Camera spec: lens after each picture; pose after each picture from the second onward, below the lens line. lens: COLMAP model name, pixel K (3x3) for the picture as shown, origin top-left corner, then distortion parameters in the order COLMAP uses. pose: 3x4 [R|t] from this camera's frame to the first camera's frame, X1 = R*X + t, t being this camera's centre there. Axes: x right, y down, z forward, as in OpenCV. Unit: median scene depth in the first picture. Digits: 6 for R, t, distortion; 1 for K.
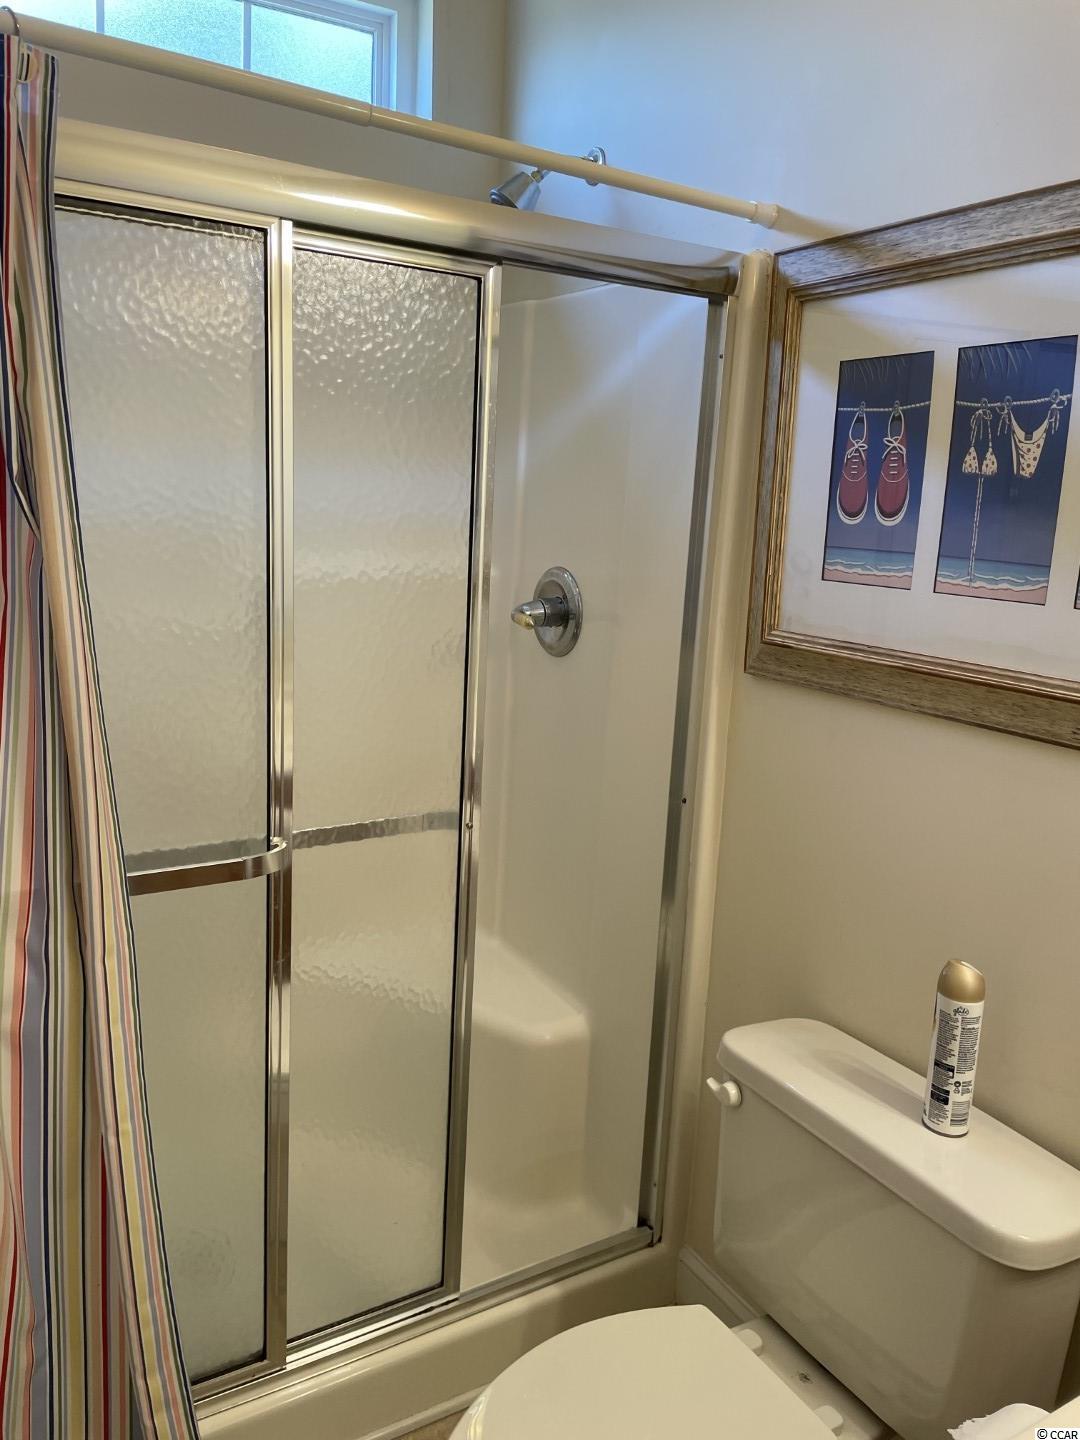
lens RADIAL K [[1093.3, 0, 535.6], [0, 1093.3, 715.7], [0, 0, 1]] dist [0.068623, -0.071904]
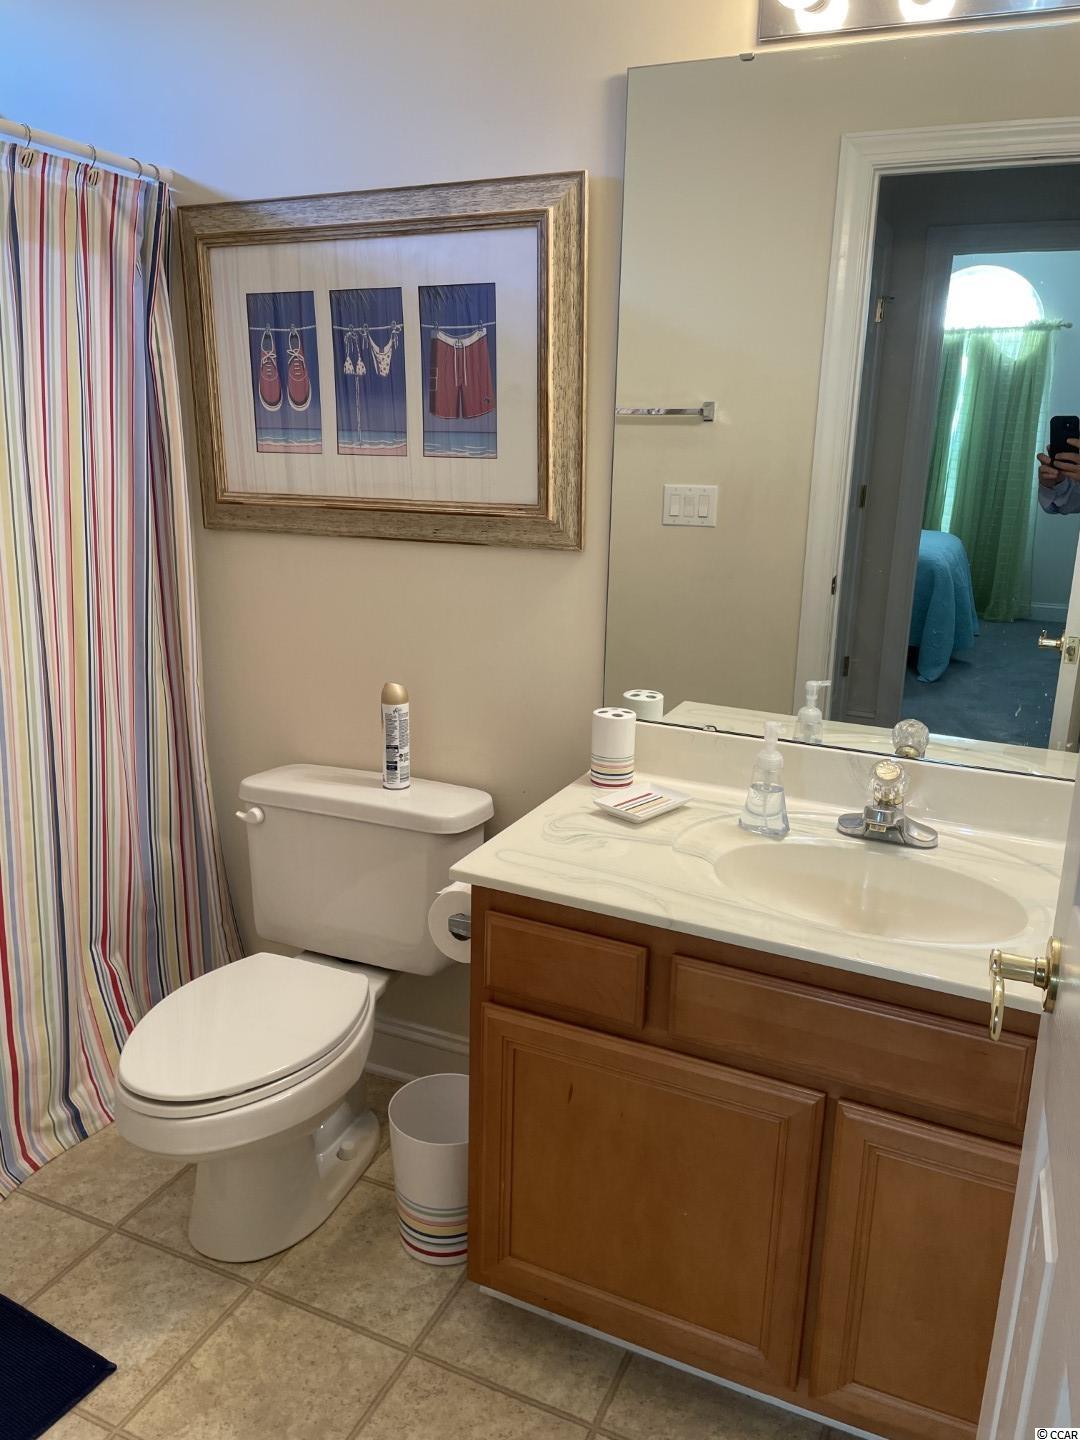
lens RADIAL K [[1093.3, 0, 535.6], [0, 1093.3, 719.6], [0, 0, 1]] dist [0.068623, -0.071904]
pose [[0.821961, -0.166943, 0.544527, -0.320511], [0.131779, 0.985878, 0.103334, 0.135988], [-0.554089, -0.013179, 0.832353, -0.446639]]
